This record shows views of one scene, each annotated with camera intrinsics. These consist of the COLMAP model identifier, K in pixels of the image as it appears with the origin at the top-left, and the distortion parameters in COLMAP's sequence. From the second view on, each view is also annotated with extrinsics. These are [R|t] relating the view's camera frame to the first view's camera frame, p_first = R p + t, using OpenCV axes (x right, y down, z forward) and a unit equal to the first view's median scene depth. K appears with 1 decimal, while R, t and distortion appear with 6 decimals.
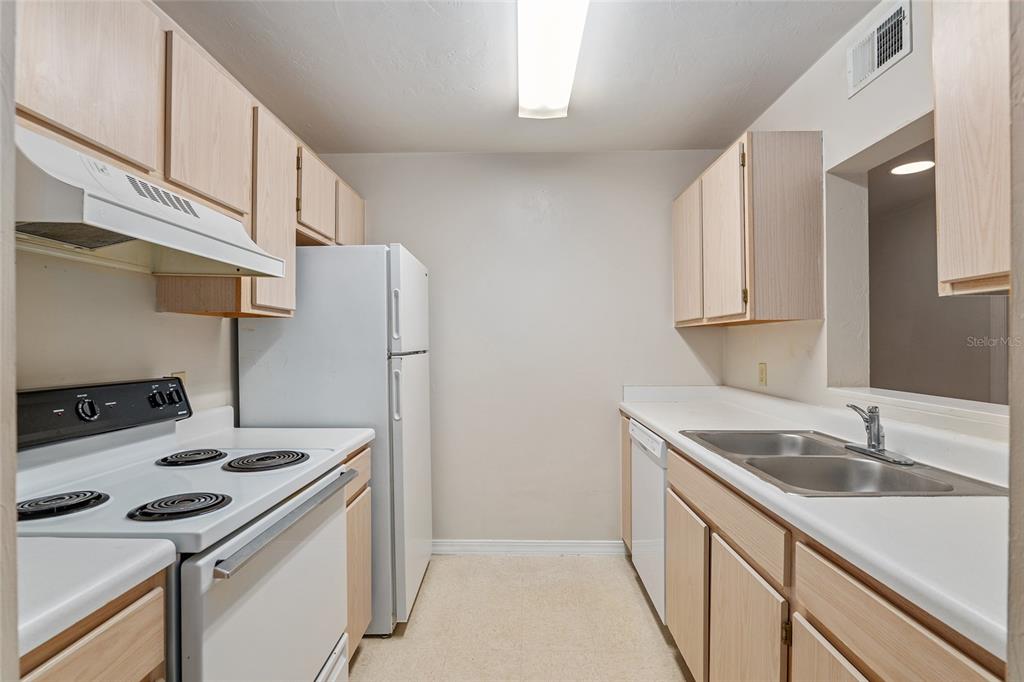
lens RADIAL K [[475.1, 0, 515.7], [0, 475.1, 343.0], [0, 0, 1]] dist [-0.016625, 0.003529]
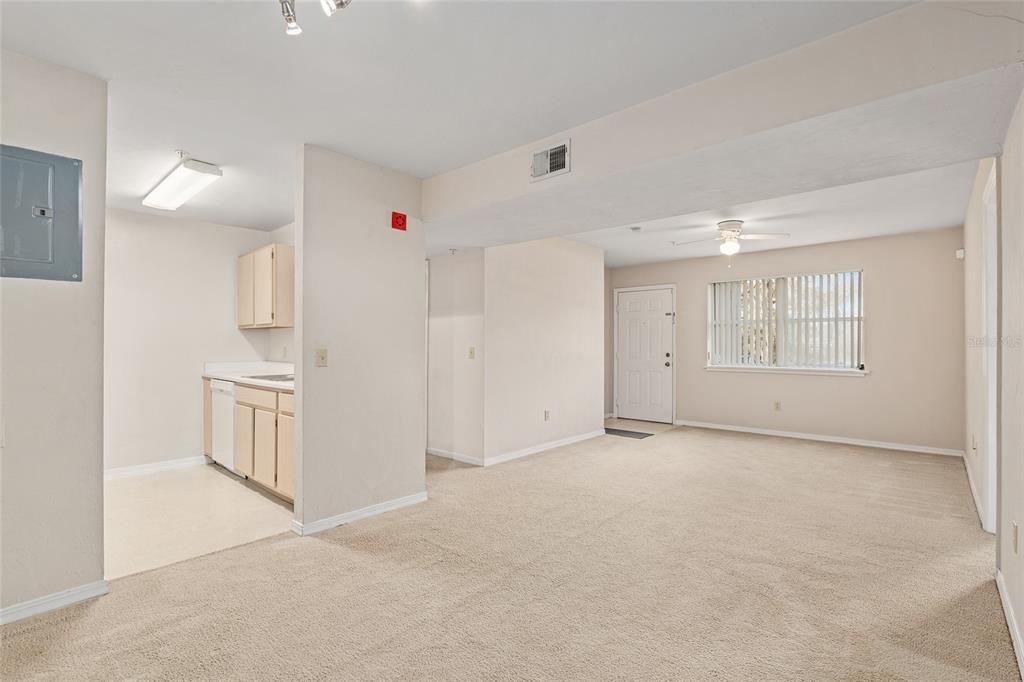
lens RADIAL K [[475.1, 0, 516.0], [0, 475.1, 343.0], [0, 0, 1]] dist [-0.016625, 0.003529]
pose [[0.652257, 0.007202, 0.757964, -0.438905], [-0.004765, 0.999974, -0.005400, 0.034791], [-0.757983, -0.000090, 0.652274, -1.264082]]
